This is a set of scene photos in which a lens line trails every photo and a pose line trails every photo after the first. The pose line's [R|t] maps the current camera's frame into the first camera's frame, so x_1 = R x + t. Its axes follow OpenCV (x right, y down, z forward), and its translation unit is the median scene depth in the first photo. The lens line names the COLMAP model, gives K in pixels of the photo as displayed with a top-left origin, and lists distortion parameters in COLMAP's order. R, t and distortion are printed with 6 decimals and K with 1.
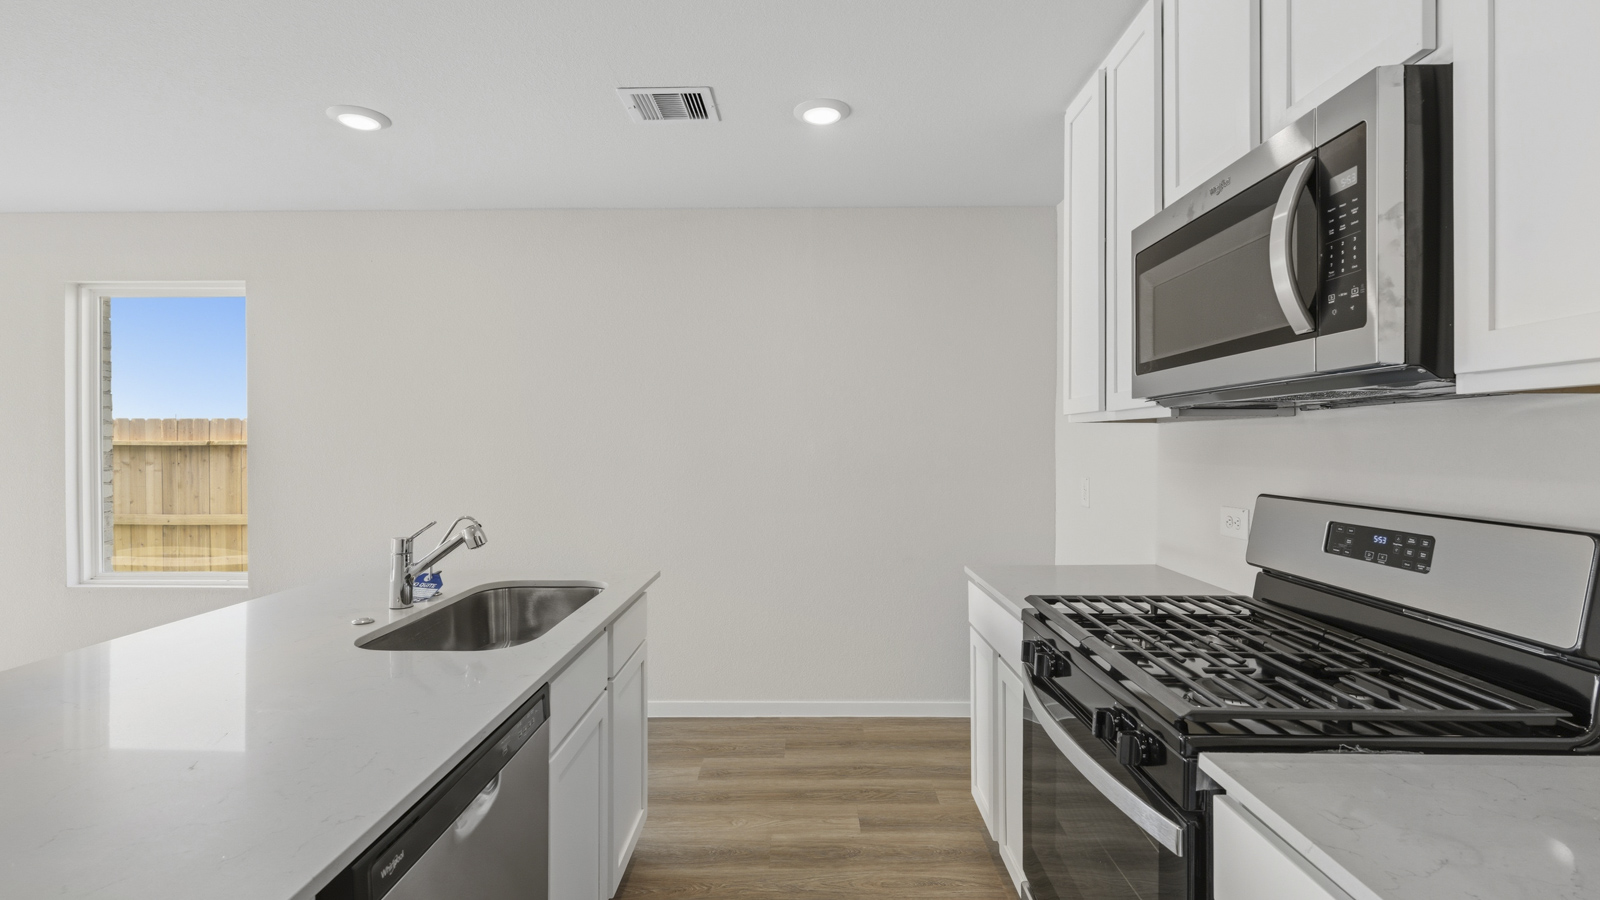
lens RADIAL K [[717.5, 0, 801.1], [0, 717.5, 444.4], [0, 0, 1]] dist [0.001229, 0.000882]
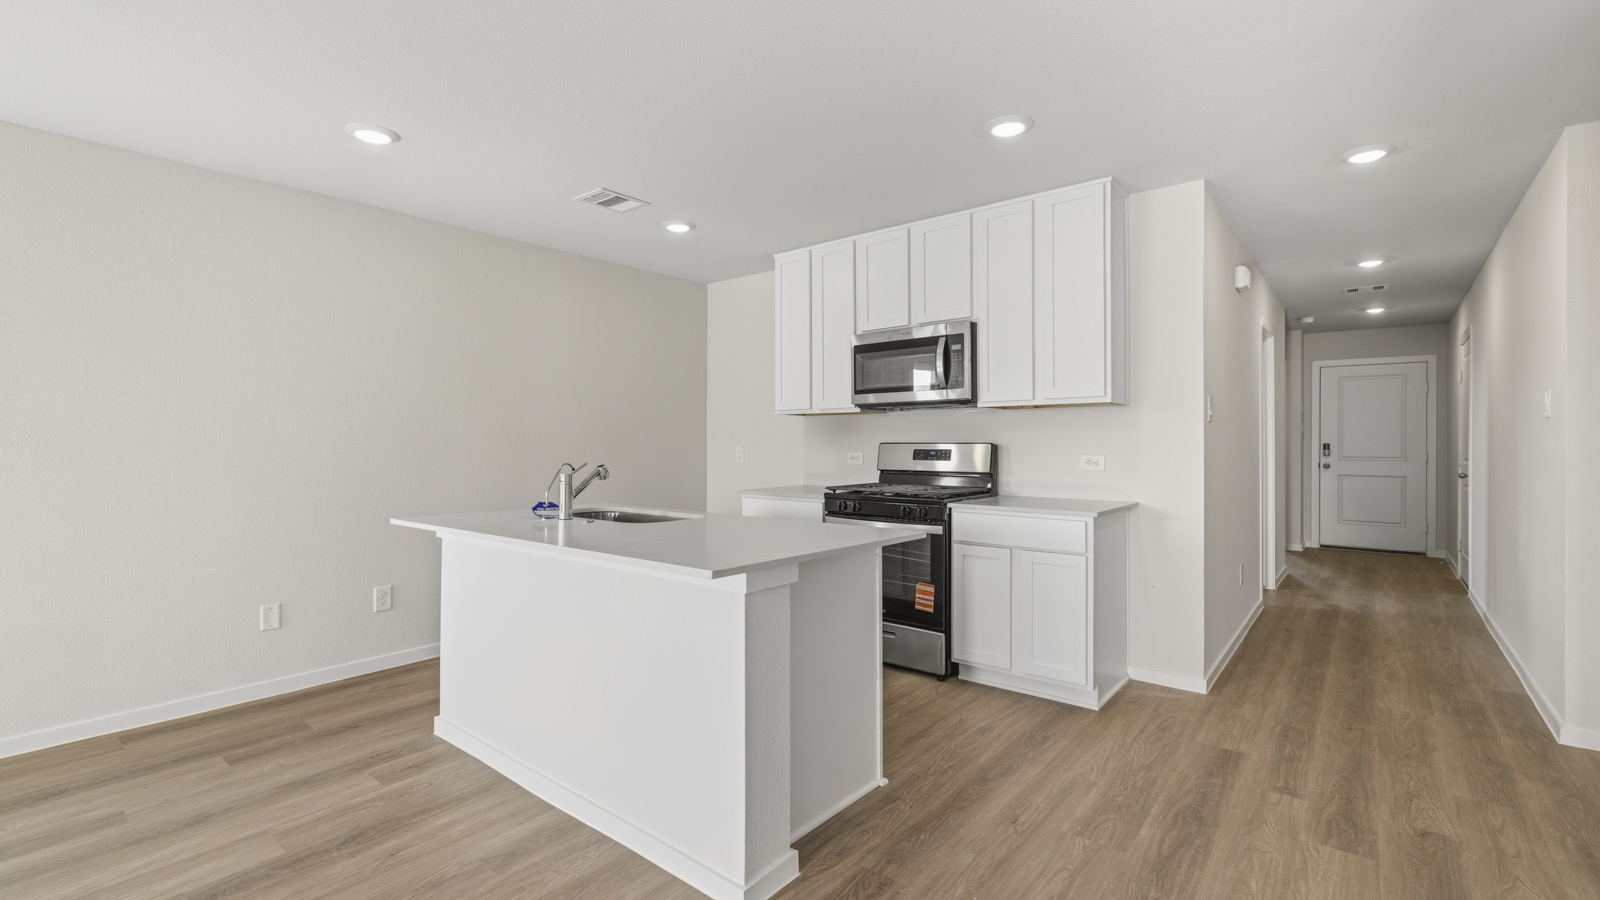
lens RADIAL K [[715.6, 0, 795.6], [0, 715.6, 451.0], [0, 0, 1]] dist [0.002217, 0.000464]
pose [[0.618000, -0.007572, 0.786142, -0.884916], [0.001286, 0.999962, 0.008621, 0.042292], [-0.786177, -0.004317, 0.617986, -0.200489]]
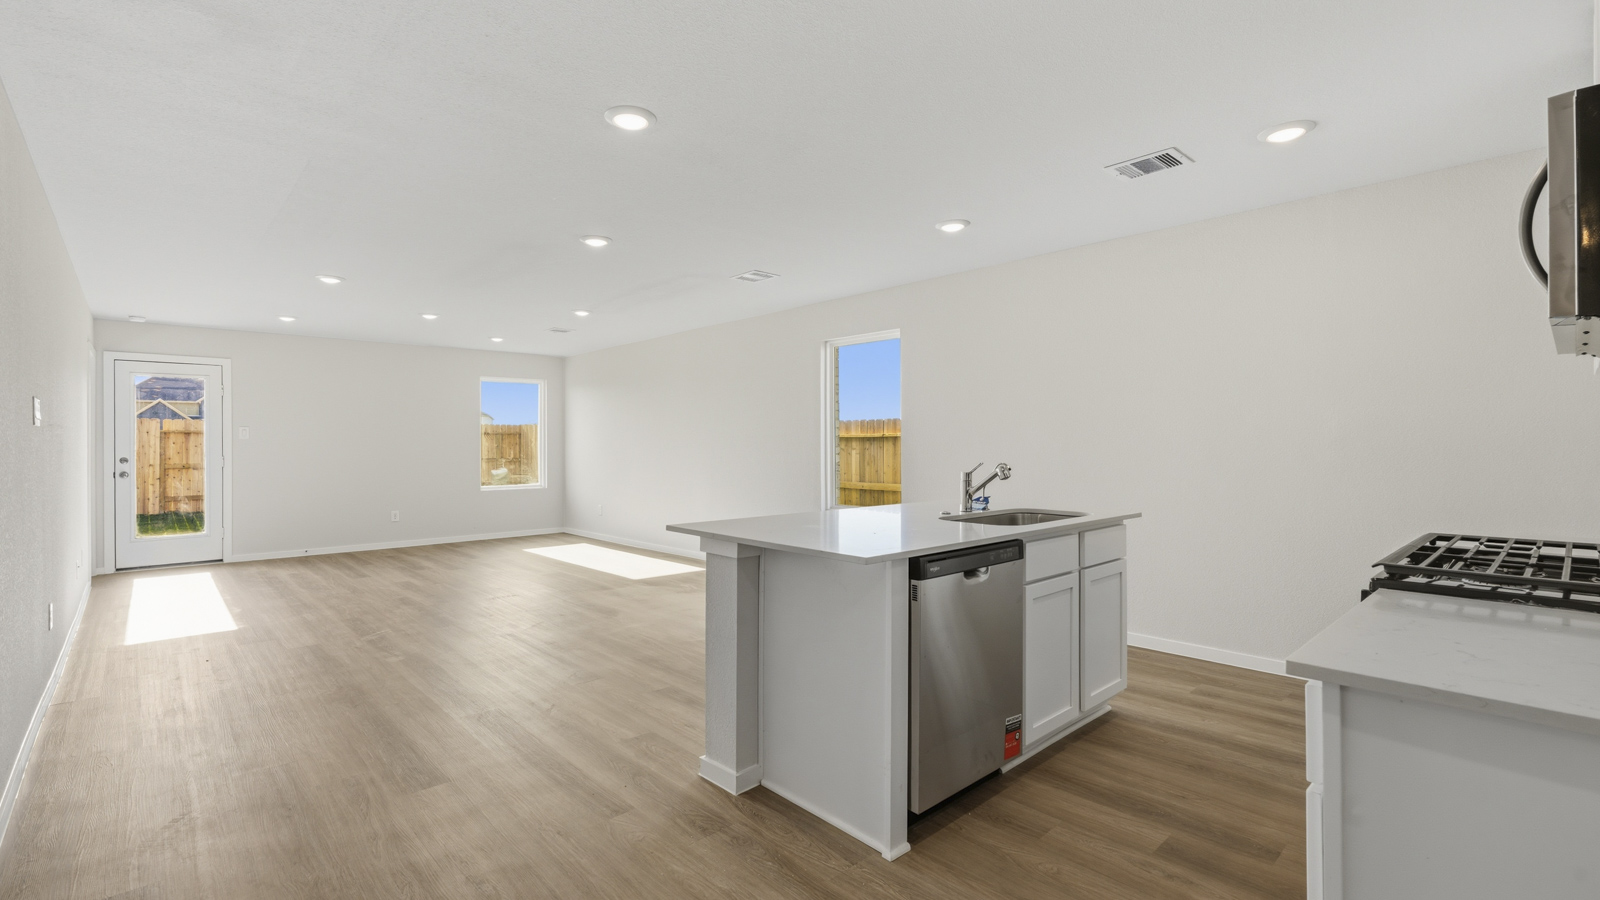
lens RADIAL K [[717.5, 0, 801.1], [0, 717.5, 444.4], [0, 0, 1]] dist [0.001229, 0.000882]
pose [[0.692976, -0.000964, -0.720960, 0.260441], [-0.001835, 0.999994, -0.003101, 0.041974], [0.720958, 0.003472, 0.692970, -0.307340]]
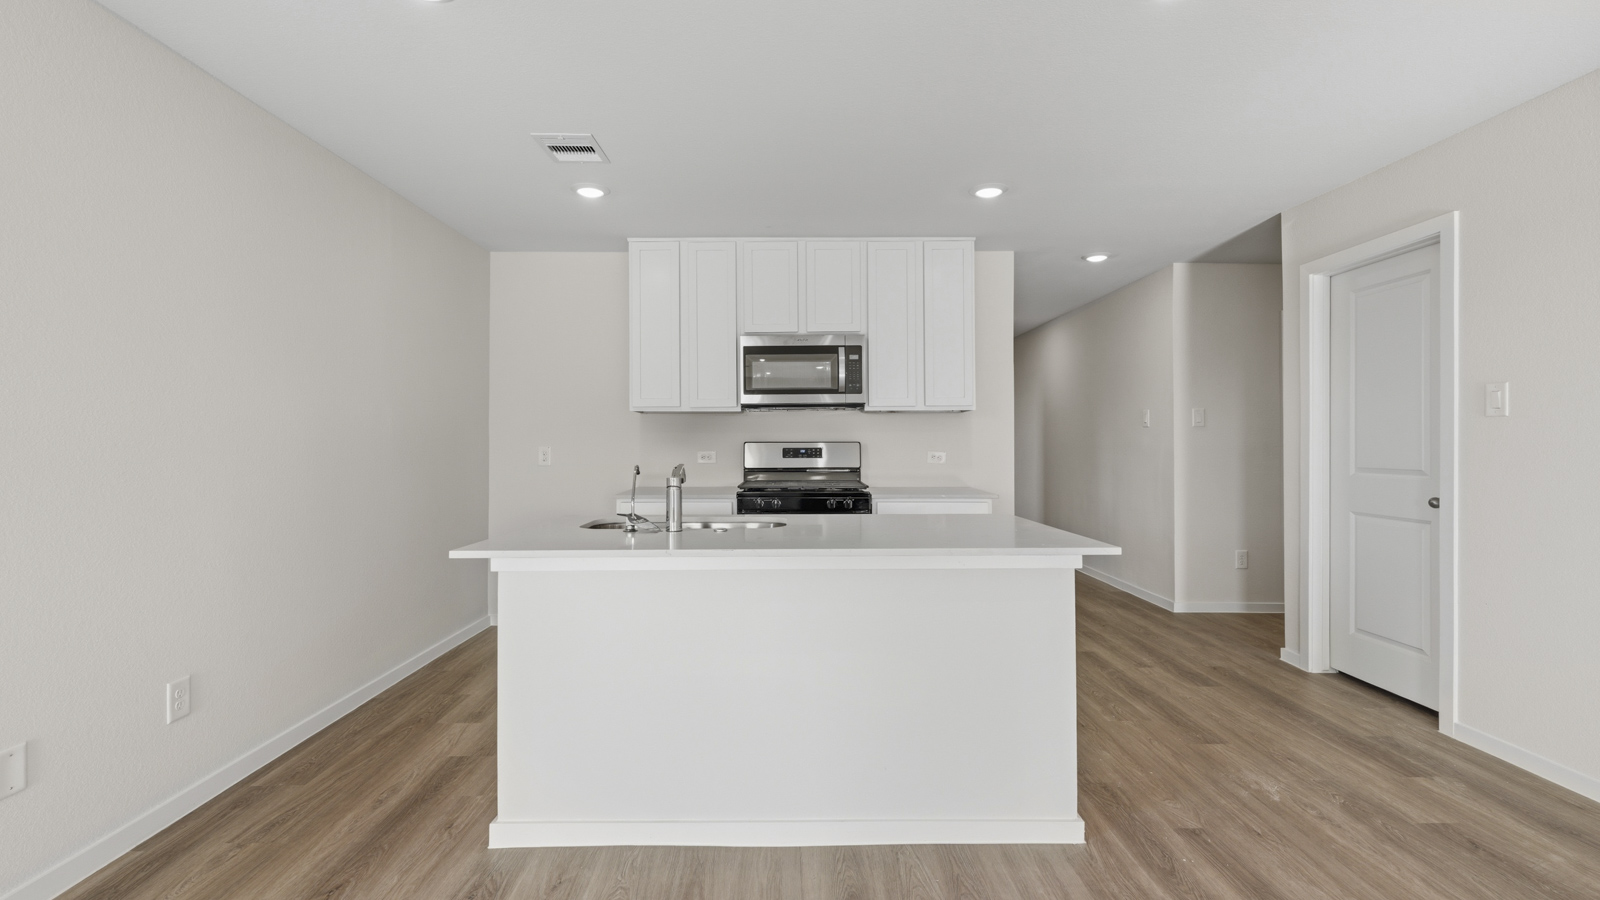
lens RADIAL K [[717.5, 0, 801.1], [0, 717.5, 444.4], [0, 0, 1]] dist [0.001229, 0.000882]
pose [[-0.045370, 0.001088, 0.998970, -1.134139], [0.005162, 0.999986, -0.000855, 0.045352], [-0.998957, 0.005118, -0.045375, 0.509641]]
